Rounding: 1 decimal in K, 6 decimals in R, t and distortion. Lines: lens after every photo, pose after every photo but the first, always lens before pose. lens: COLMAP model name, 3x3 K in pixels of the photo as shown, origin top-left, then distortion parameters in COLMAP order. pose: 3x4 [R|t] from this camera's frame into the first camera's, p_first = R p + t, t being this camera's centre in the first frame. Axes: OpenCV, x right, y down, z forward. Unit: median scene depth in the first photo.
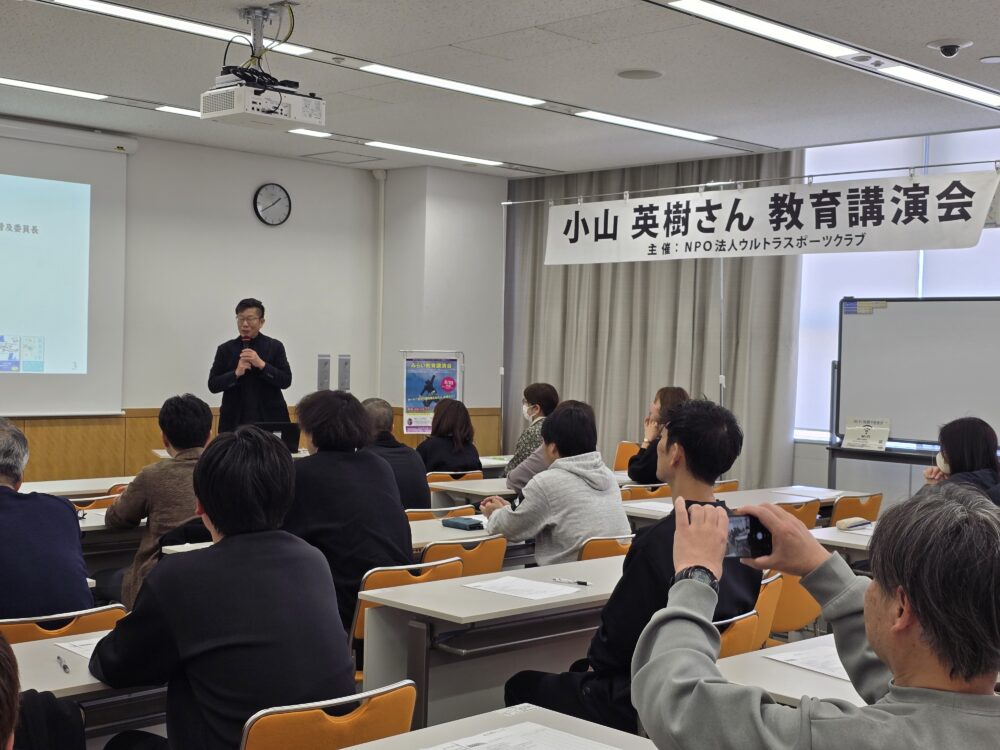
lens RADIAL K [[1339.6, 0, 503.6], [0, 1339.6, 376.7], [0, 0, 1]] dist [0.193329, -0.679222]
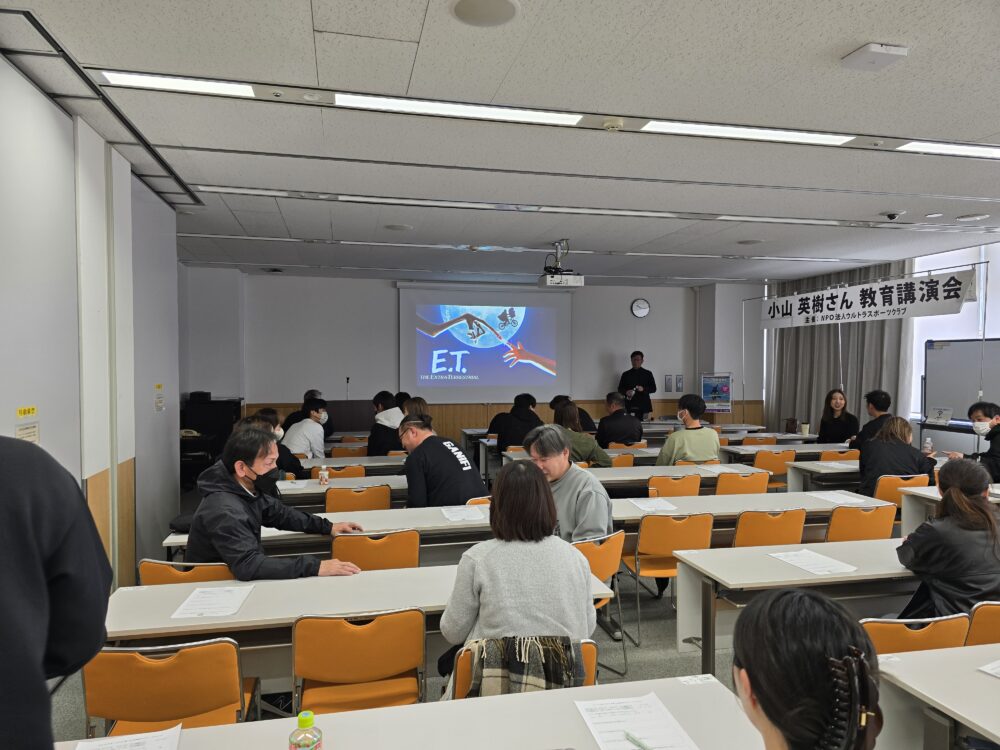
lens RADIAL K [[671.2, 0, 495.1], [0, 671.2, 381.8], [0, 0, 1]] dist [0.089761, -0.096739]
pose [[0.845965, -0.010160, -0.533142, 0.262648], [0.009399, 0.999947, -0.004142, -0.005259], [0.533156, -0.001507, 0.846016, -0.082997]]
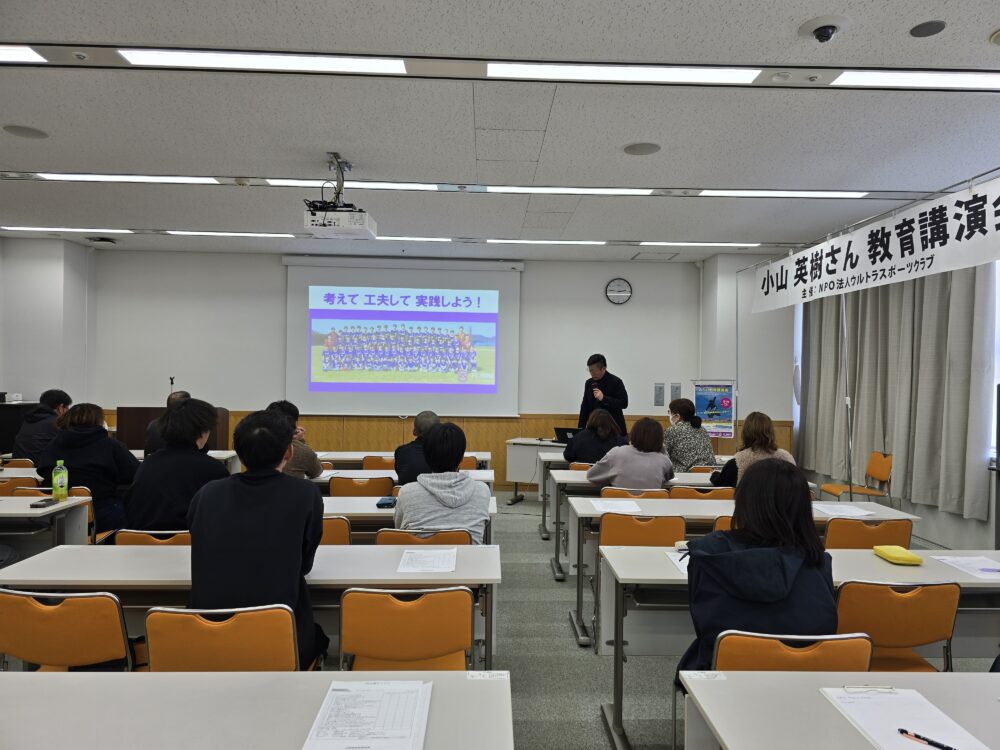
lens RADIAL K [[674.7, 0, 506.2], [0, 674.7, 377.3], [0, 0, 1]] dist [0.067897, -0.067474]
pose [[0.730834, -0.013194, -0.682427, 0.345136], [-0.008849, 0.999546, -0.028802, 0.001395], [0.682498, 0.027088, 0.730386, 0.380505]]
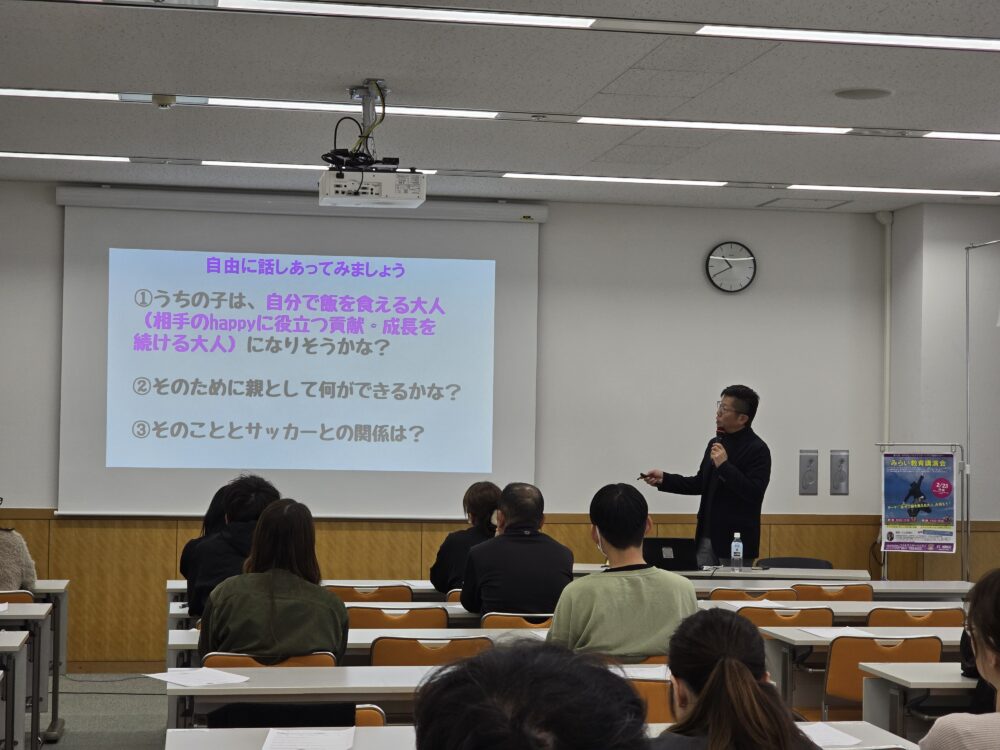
lens RADIAL K [[1935.4, 0, 502.8], [0, 1935.4, 392.3], [0, 0, 1]] dist [-0.015738, 0.484231]
pose [[0.819496, -0.023359, -0.572609, 0.467621], [-0.006700, 0.998710, -0.050331, 0.010384], [0.573046, 0.045082, 0.818282, -0.044407]]
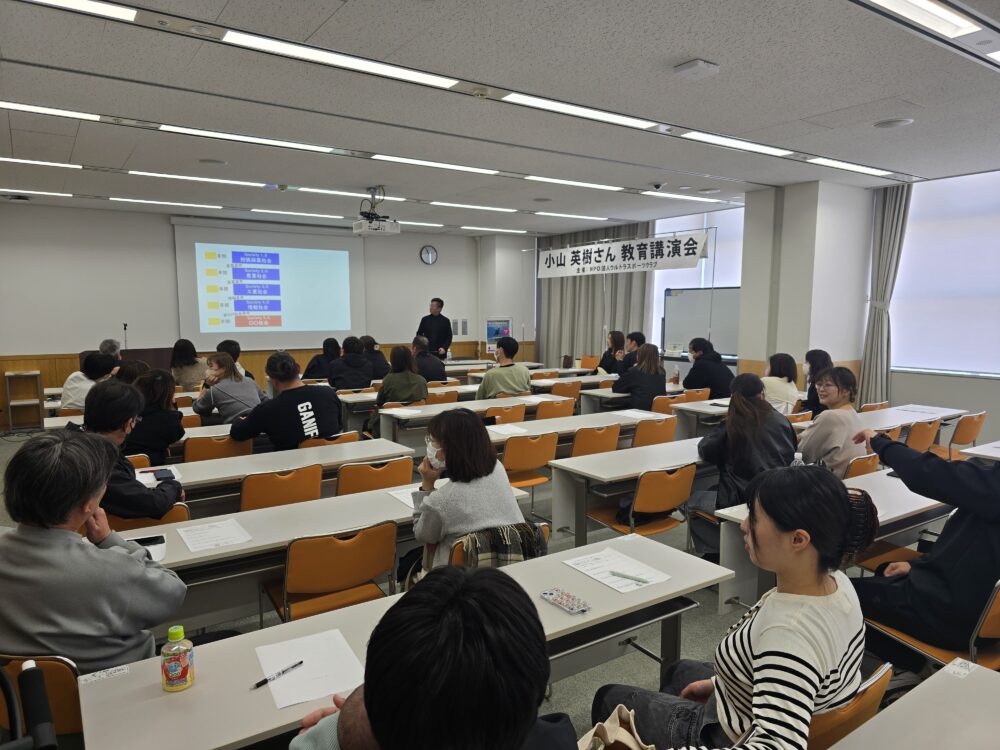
lens RADIAL K [[675.4, 0, 500.3], [0, 675.4, 387.6], [0, 0, 1]] dist [0.048825, -0.038521]
pose [[0.982762, -0.005647, -0.184791, 0.197714], [0.023031, 0.995487, 0.092060, -0.005930], [0.183437, -0.094729, 0.978457, -0.166455]]
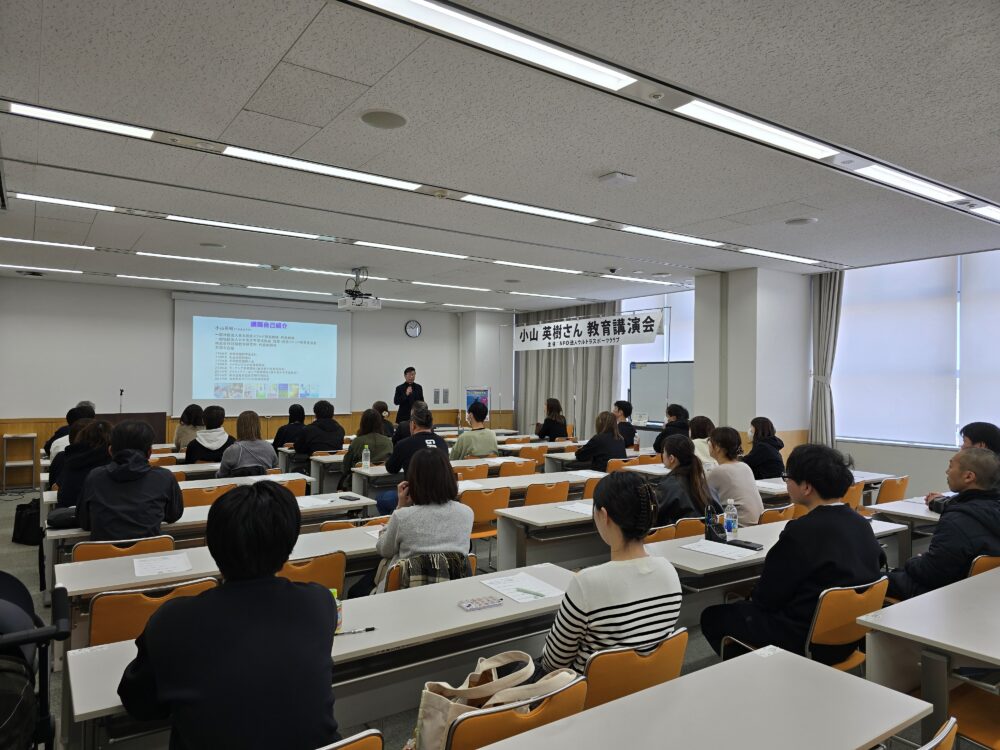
lens RADIAL K [[670.1, 0, 496.0], [0, 670.1, 375.2], [0, 0, 1]] dist [0.090935, -0.099853]
pose [[0.983631, -0.018406, -0.179254, 0.240349], [0.012409, 0.999327, -0.034517, 0.002457], [0.179768, 0.031728, 0.983197, -0.222286]]
